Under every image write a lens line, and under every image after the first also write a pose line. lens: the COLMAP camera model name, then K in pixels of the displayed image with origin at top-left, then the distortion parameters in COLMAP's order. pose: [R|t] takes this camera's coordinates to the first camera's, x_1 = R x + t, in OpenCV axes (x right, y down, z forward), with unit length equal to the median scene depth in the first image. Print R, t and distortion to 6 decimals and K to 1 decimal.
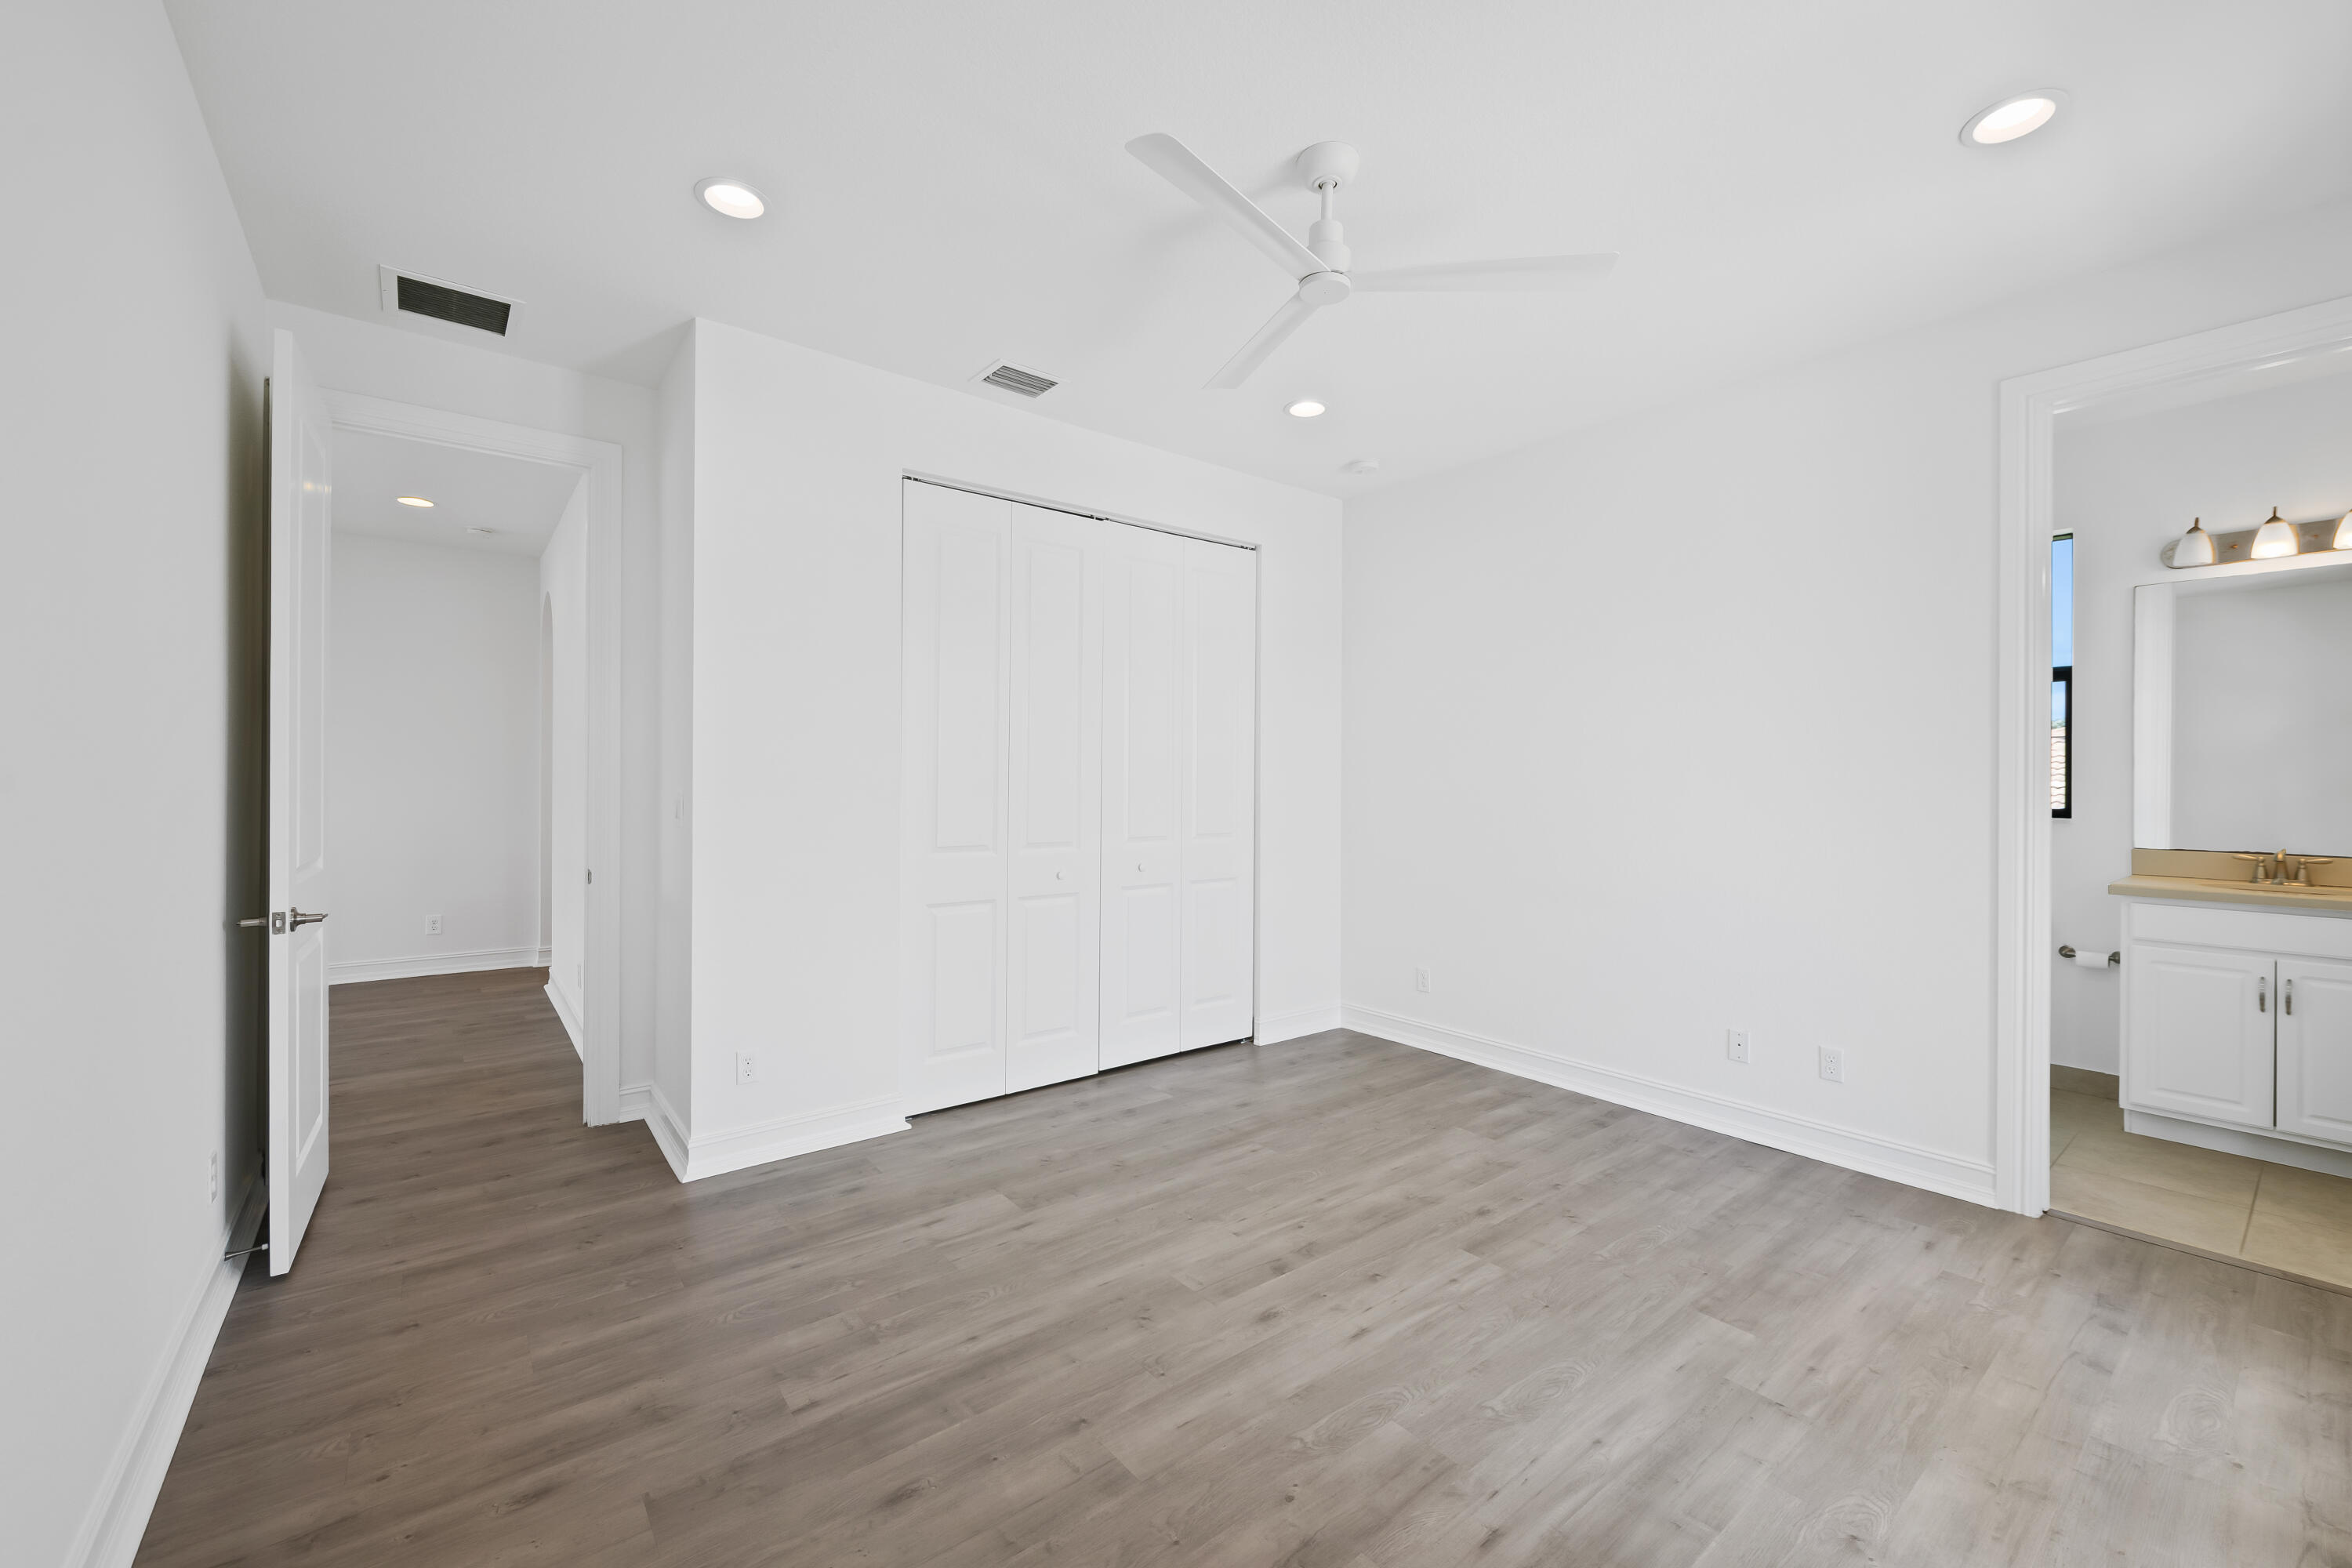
lens RADIAL K [[942.9, 0, 1158.1], [0, 942.9, 783.6], [0, 0, 1]] dist [0.002023, 0.000245]
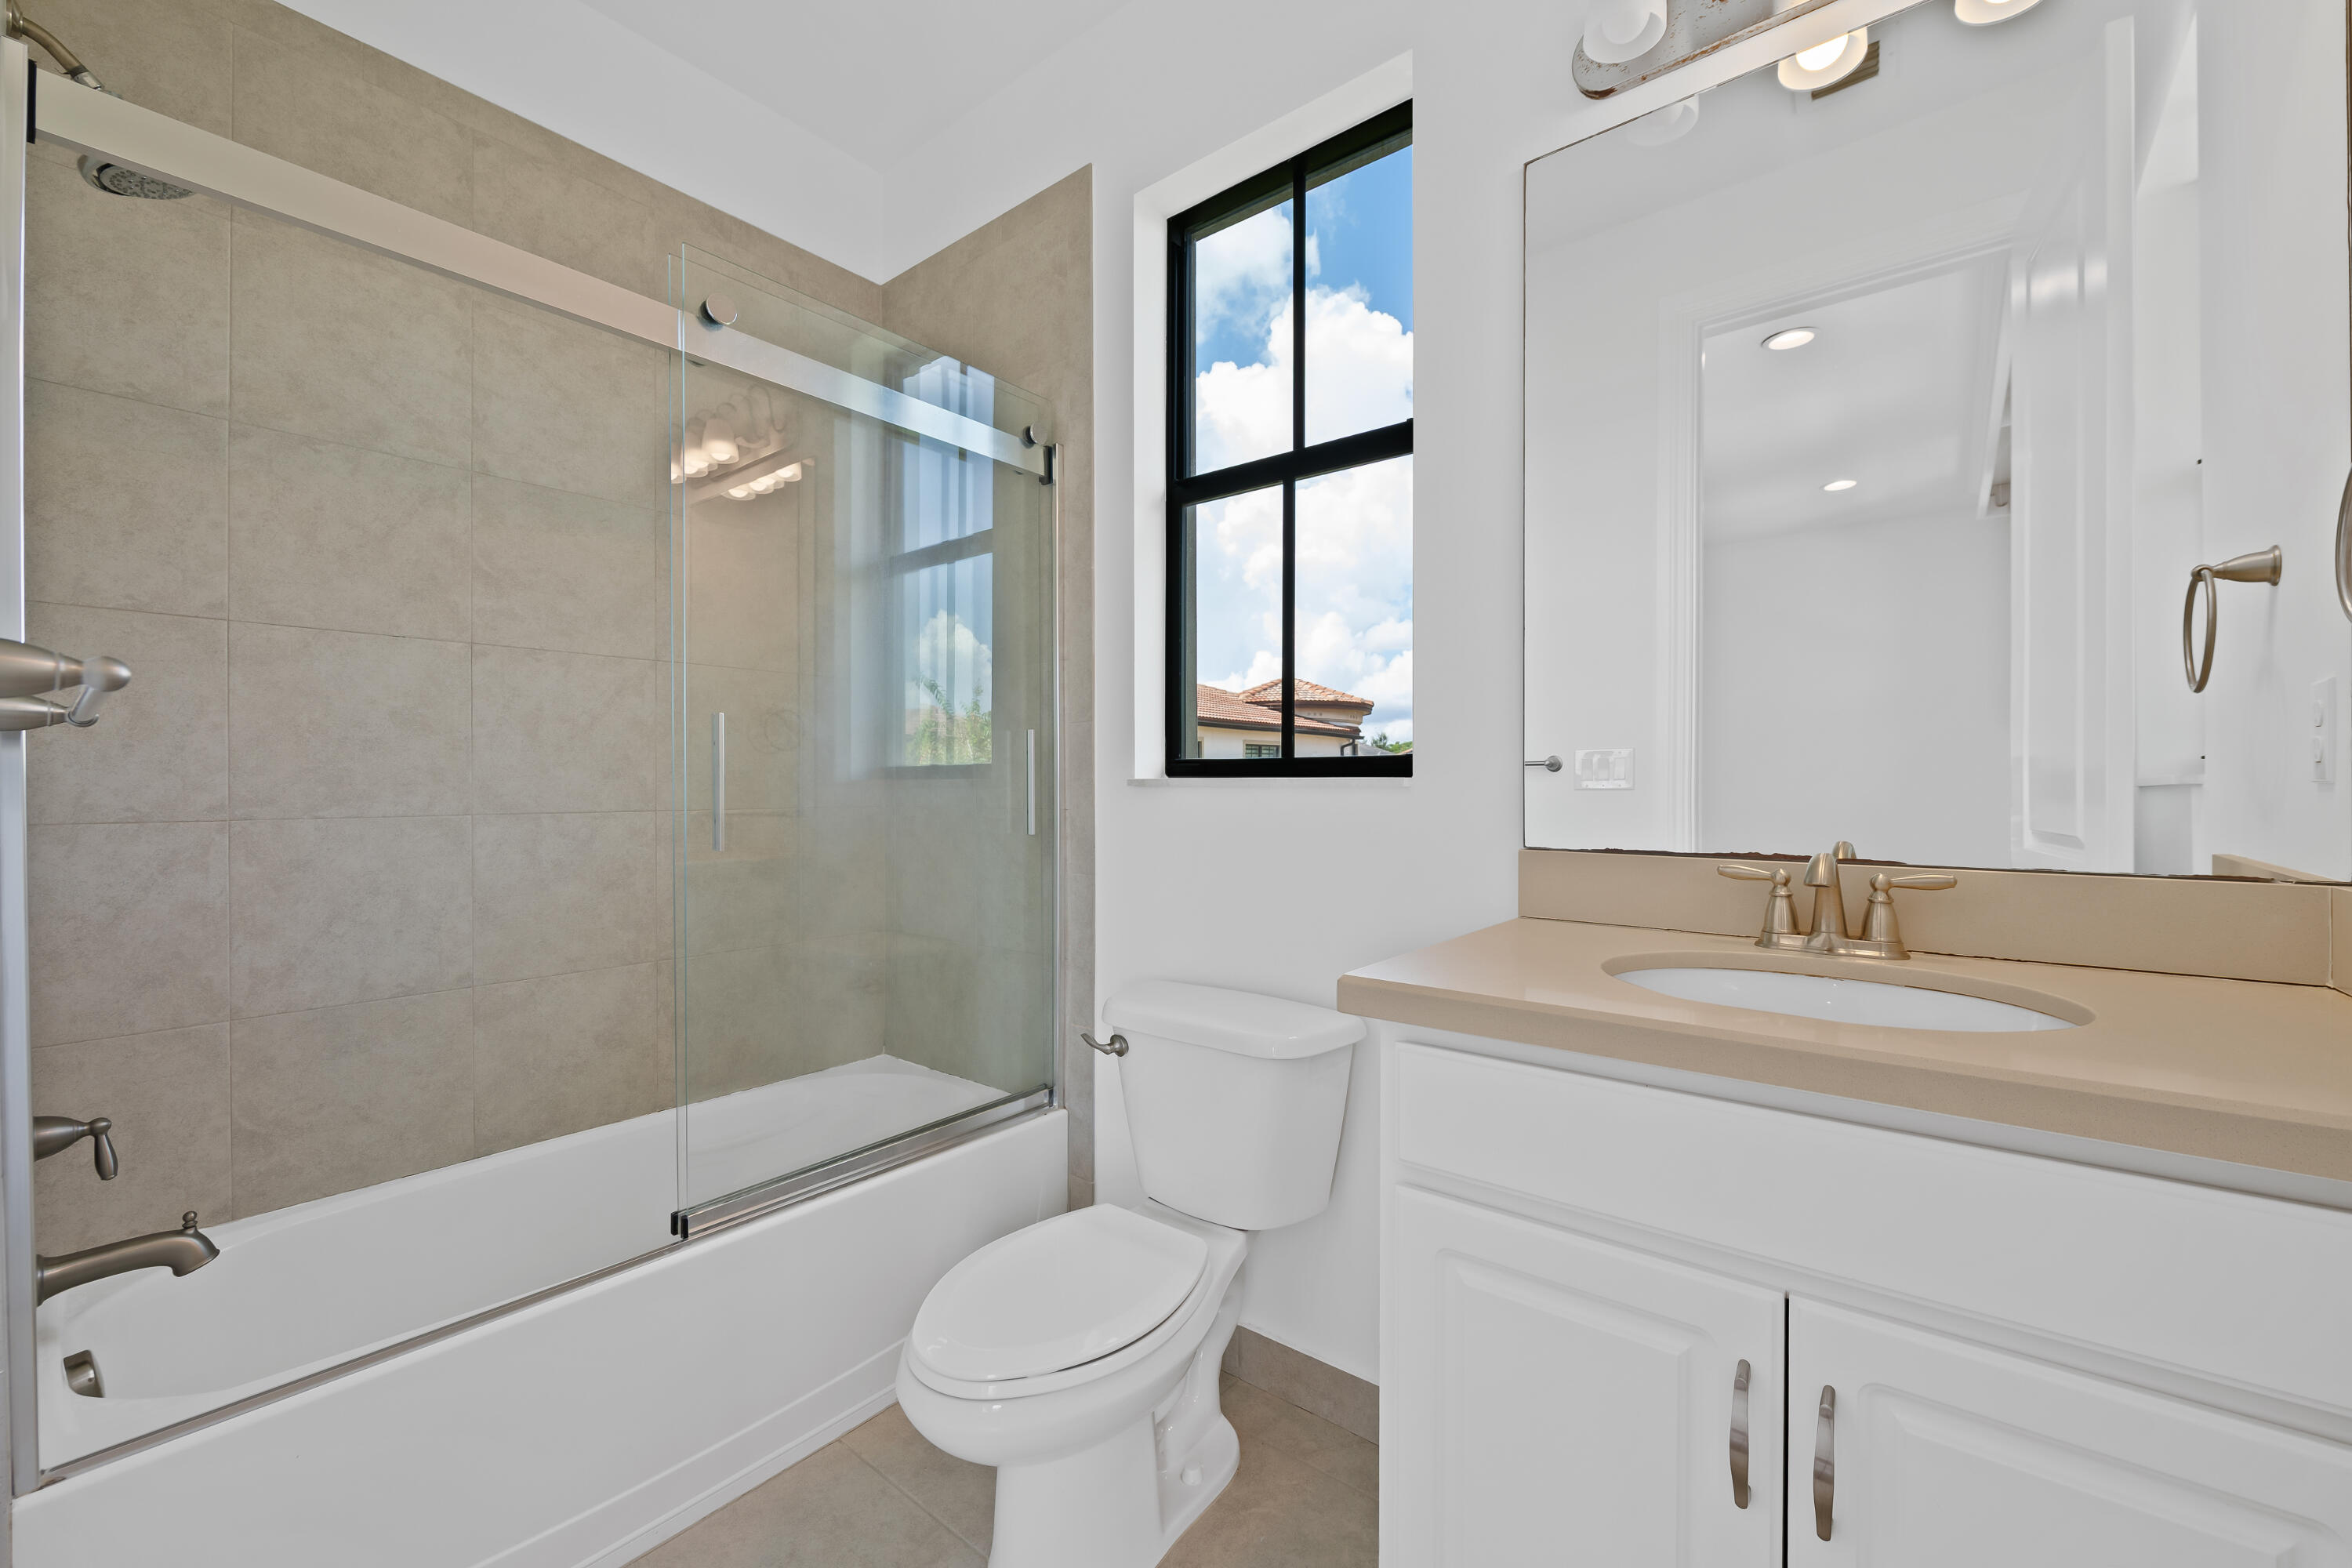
lens RADIAL K [[942.9, 0, 1182.2], [0, 942.9, 784.4], [0, 0, 1]] dist [0.002023, 0.000245]
pose [[0.973269, 0.002369, 0.229655, 0.901636], [-0.004323, 0.999959, 0.008006, 0.047149], [-0.229627, -0.008785, 0.973239, 0.740408]]
